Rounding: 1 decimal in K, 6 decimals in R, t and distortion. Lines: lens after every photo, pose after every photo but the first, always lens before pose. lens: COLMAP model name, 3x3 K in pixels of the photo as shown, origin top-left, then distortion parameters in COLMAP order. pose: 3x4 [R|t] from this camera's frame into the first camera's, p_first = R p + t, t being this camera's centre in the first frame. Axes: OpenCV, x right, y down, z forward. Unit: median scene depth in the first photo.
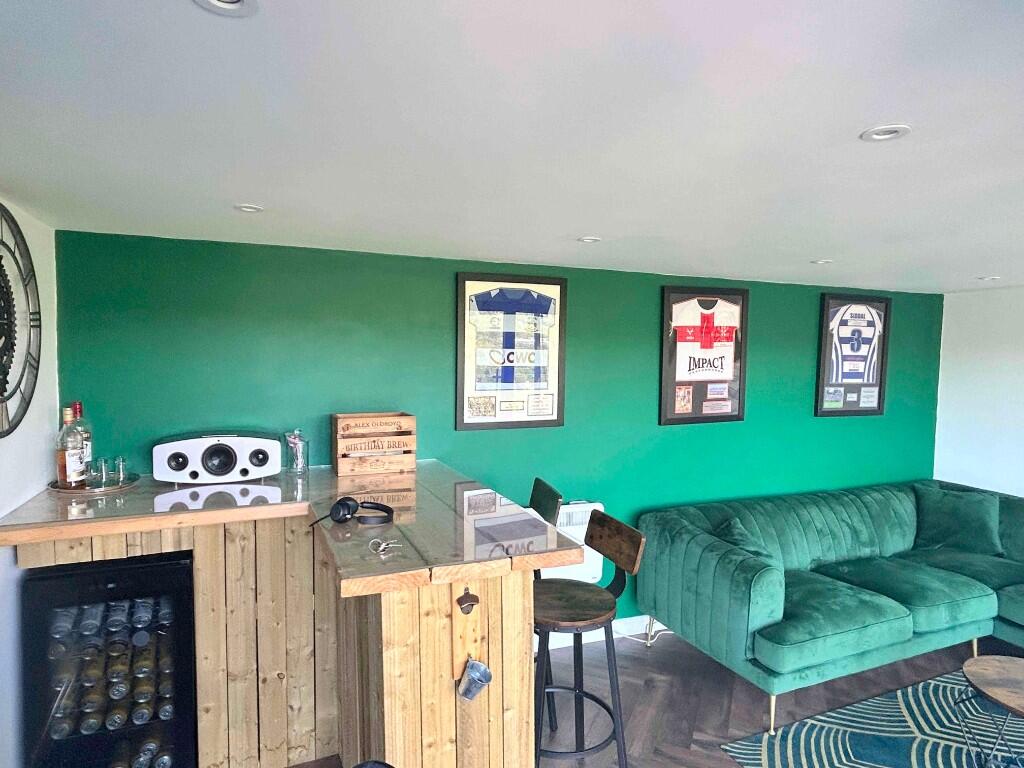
lens RADIAL K [[612.1, 0, 512.1], [0, 612.1, 386.3], [0, 0, 1]] dist [-0.000525, -0.000418]
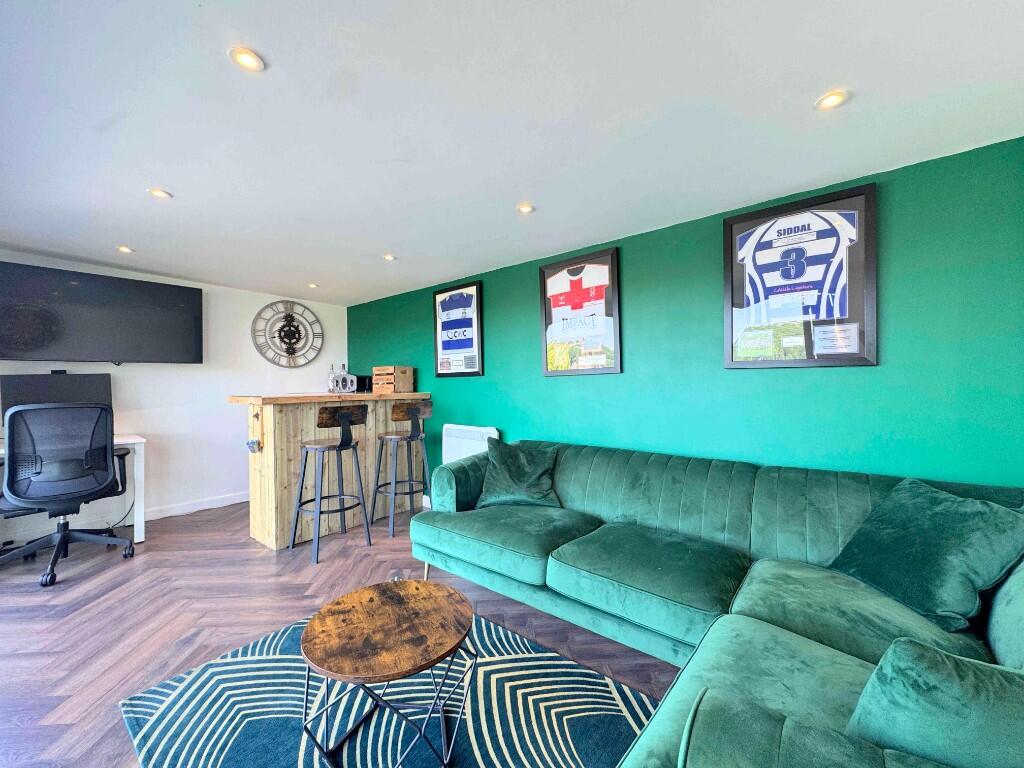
lens RADIAL K [[406.9, 0, 512.4], [0, 406.9, 388.7], [0, 0, 1]] dist [-0.002665, -0.000140]
pose [[0.463462, -0.017767, -0.885939, 0.934094], [-0.057061, 0.997126, -0.049847, 0.132066], [0.884278, 0.073655, 0.461116, 0.548271]]
